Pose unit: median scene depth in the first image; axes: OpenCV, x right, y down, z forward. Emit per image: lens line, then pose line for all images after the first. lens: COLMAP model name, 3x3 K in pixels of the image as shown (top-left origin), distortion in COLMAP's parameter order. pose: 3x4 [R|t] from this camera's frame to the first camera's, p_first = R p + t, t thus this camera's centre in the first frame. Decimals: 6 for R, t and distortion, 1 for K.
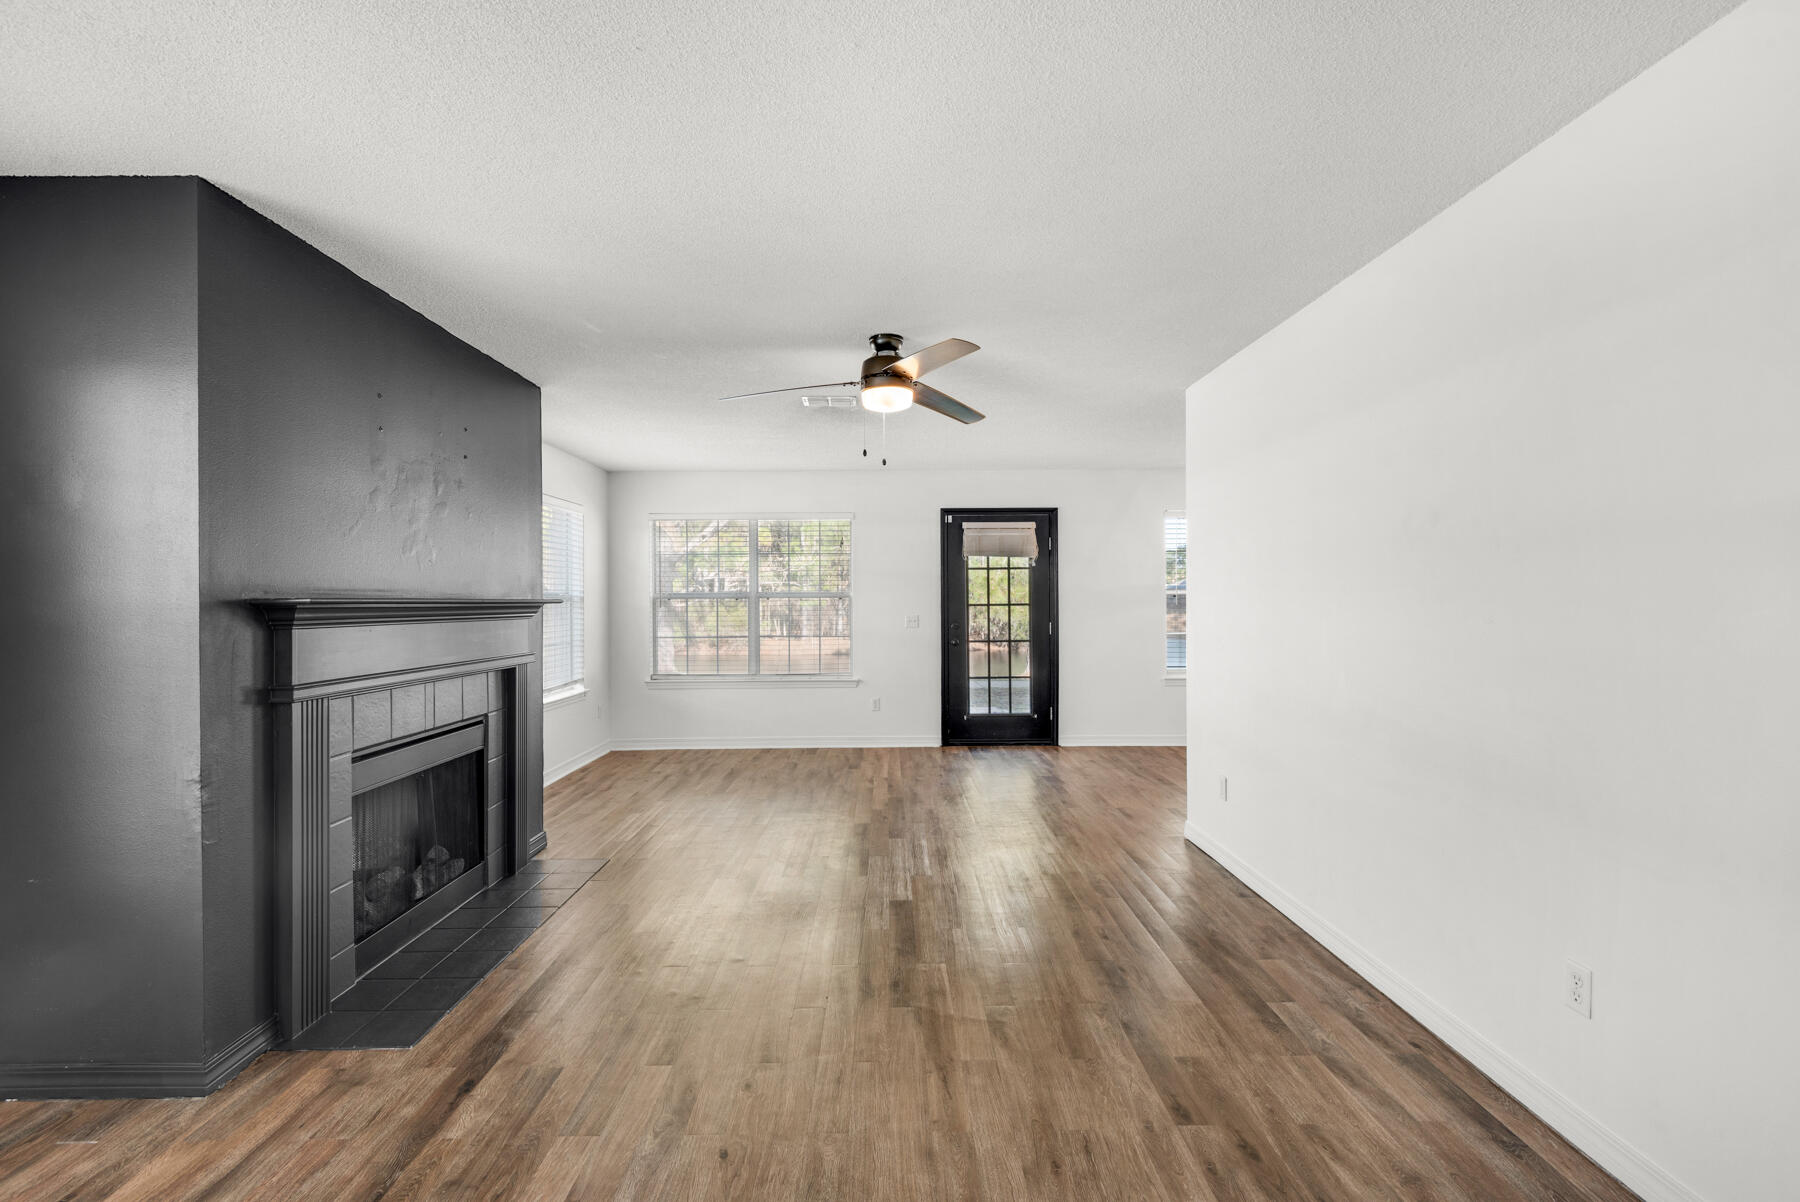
lens RADIAL K [[816.7, 0, 877.2], [0, 816.7, 595.1], [0, 0, 1]] dist [0.030794, -0.020054]
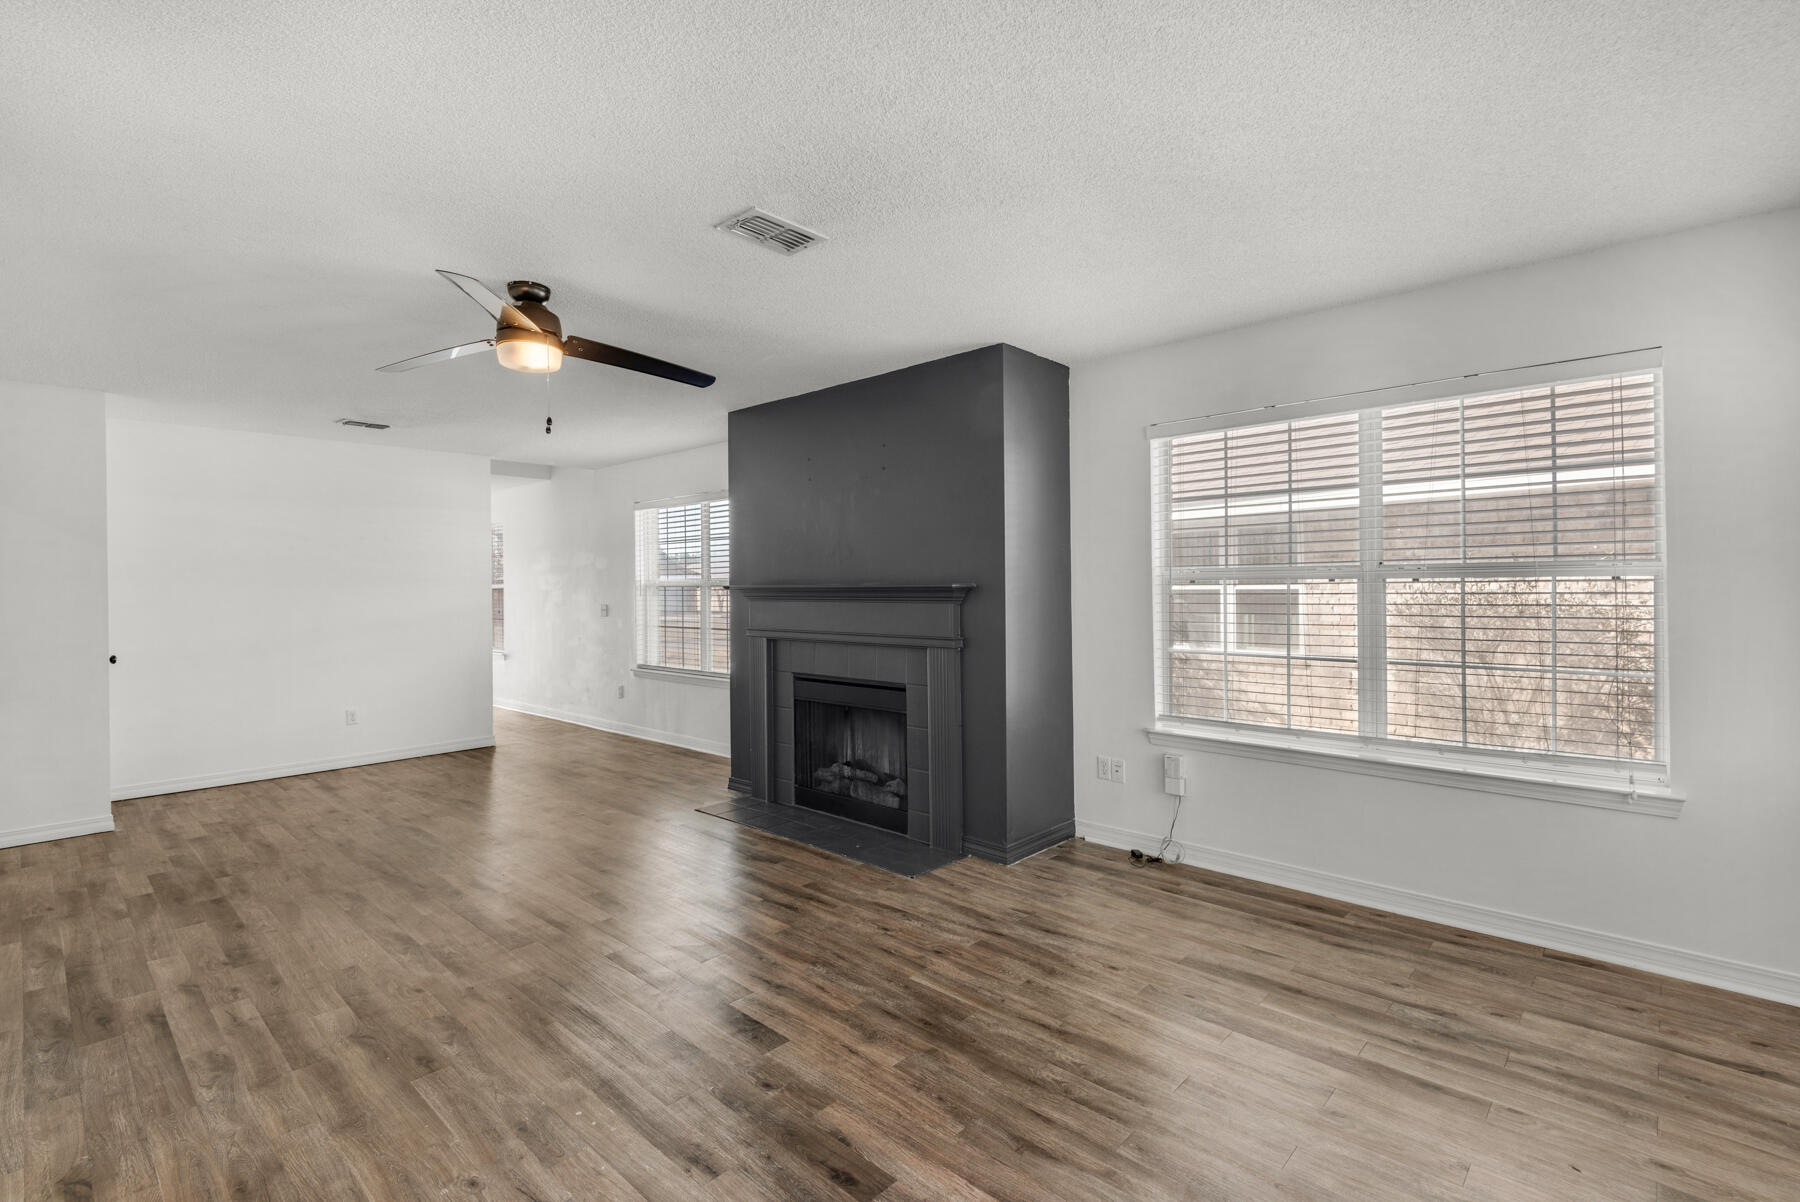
lens RADIAL K [[813.9, 0, 889.5], [0, 813.9, 588.5], [0, 0, 1]] dist [0.018582, -0.009576]
pose [[-0.678784, 0.014780, -0.734189, 0.199251], [0.012924, 0.999883, 0.008181, -0.000747], [0.734224, -0.003935, -0.678895, 0.950693]]
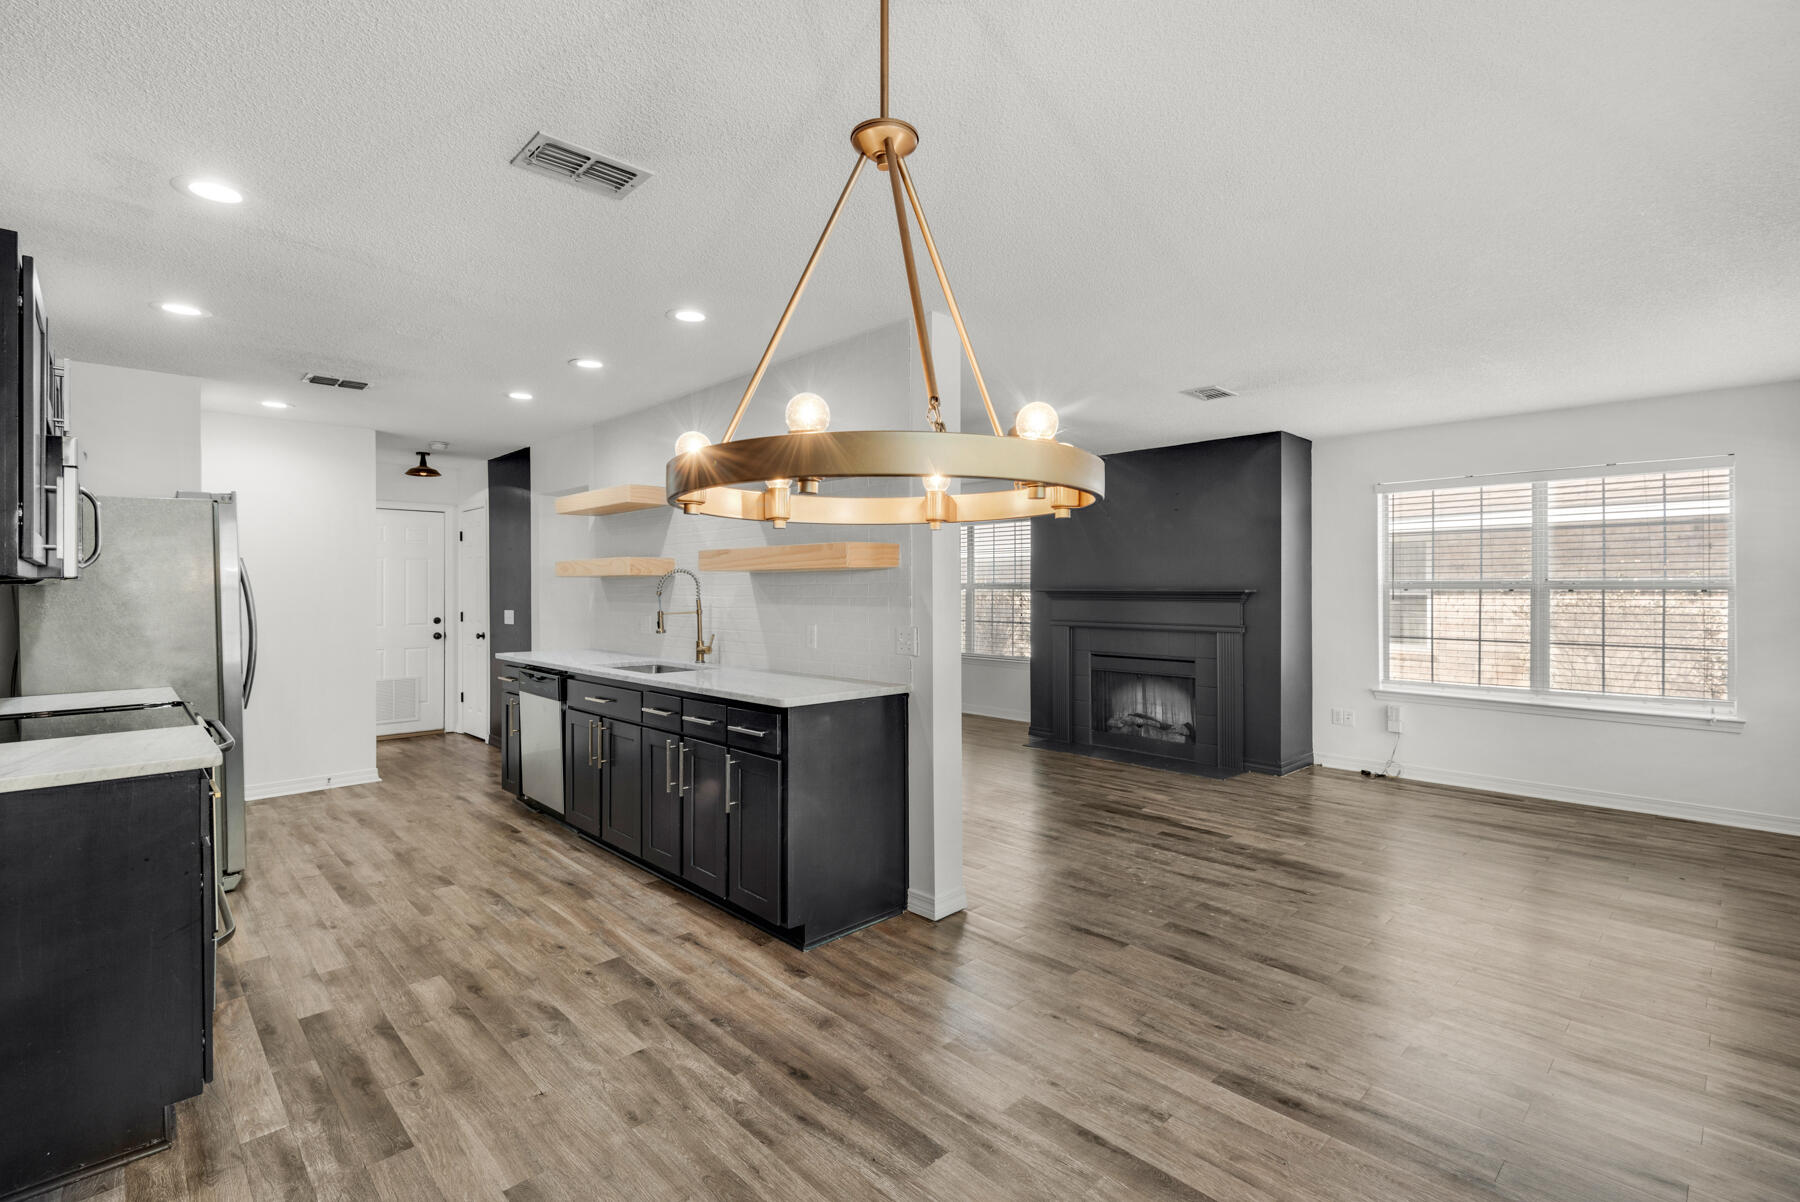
lens RADIAL K [[816.4, 0, 897.2], [0, 816.4, 592.4], [0, 0, 1]] dist [0.021549, -0.014278]
pose [[-0.712099, 0.005789, -0.702055, 0.609512], [0.000534, 0.999970, 0.007704, -0.002425], [0.702079, 0.005111, -0.712081, 0.954292]]
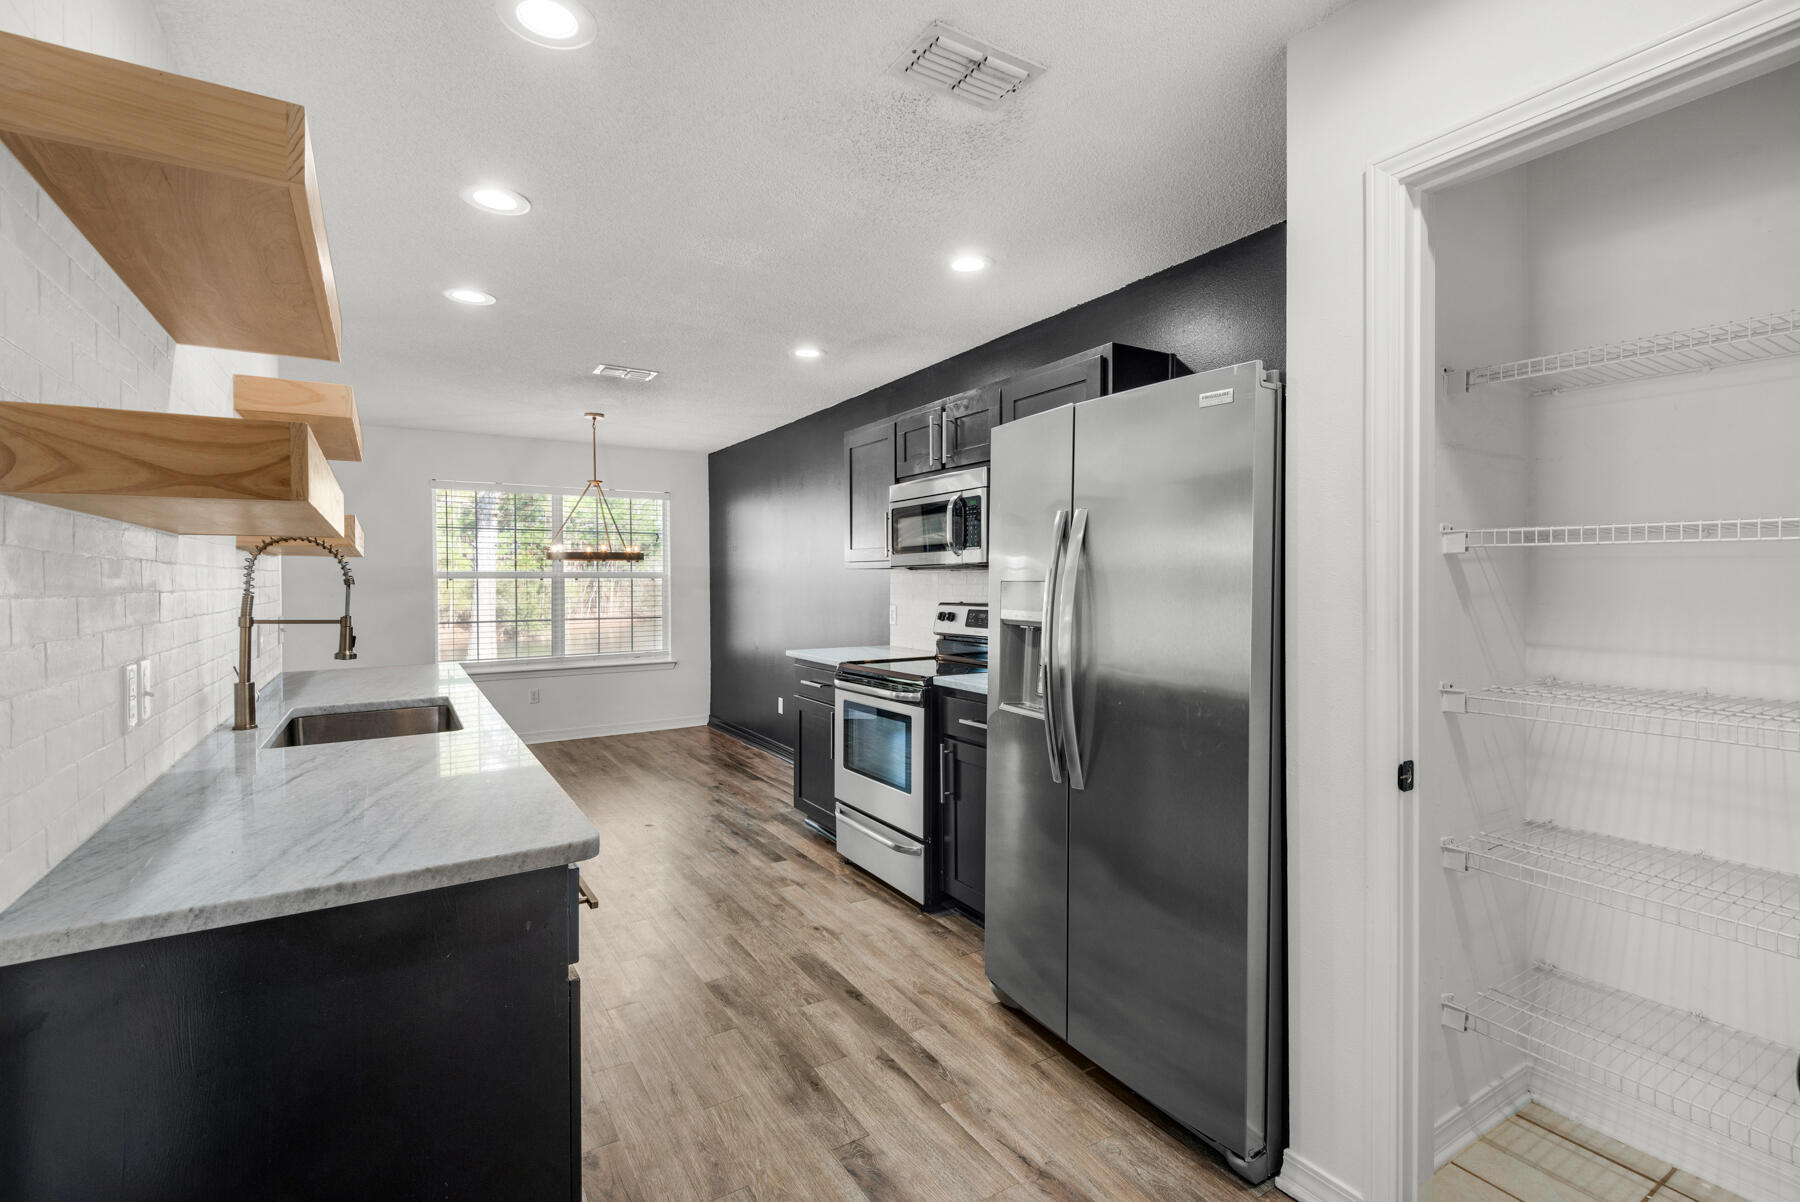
lens RADIAL K [[813.9, 0, 889.5], [0, 813.9, 588.5], [0, 0, 1]] dist [0.018582, -0.009576]
pose [[0.849959, -0.006370, 0.526810, 0.317844], [0.003801, 0.999975, 0.005959, 0.005548], [-0.526835, -0.003062, 0.849962, 0.018179]]
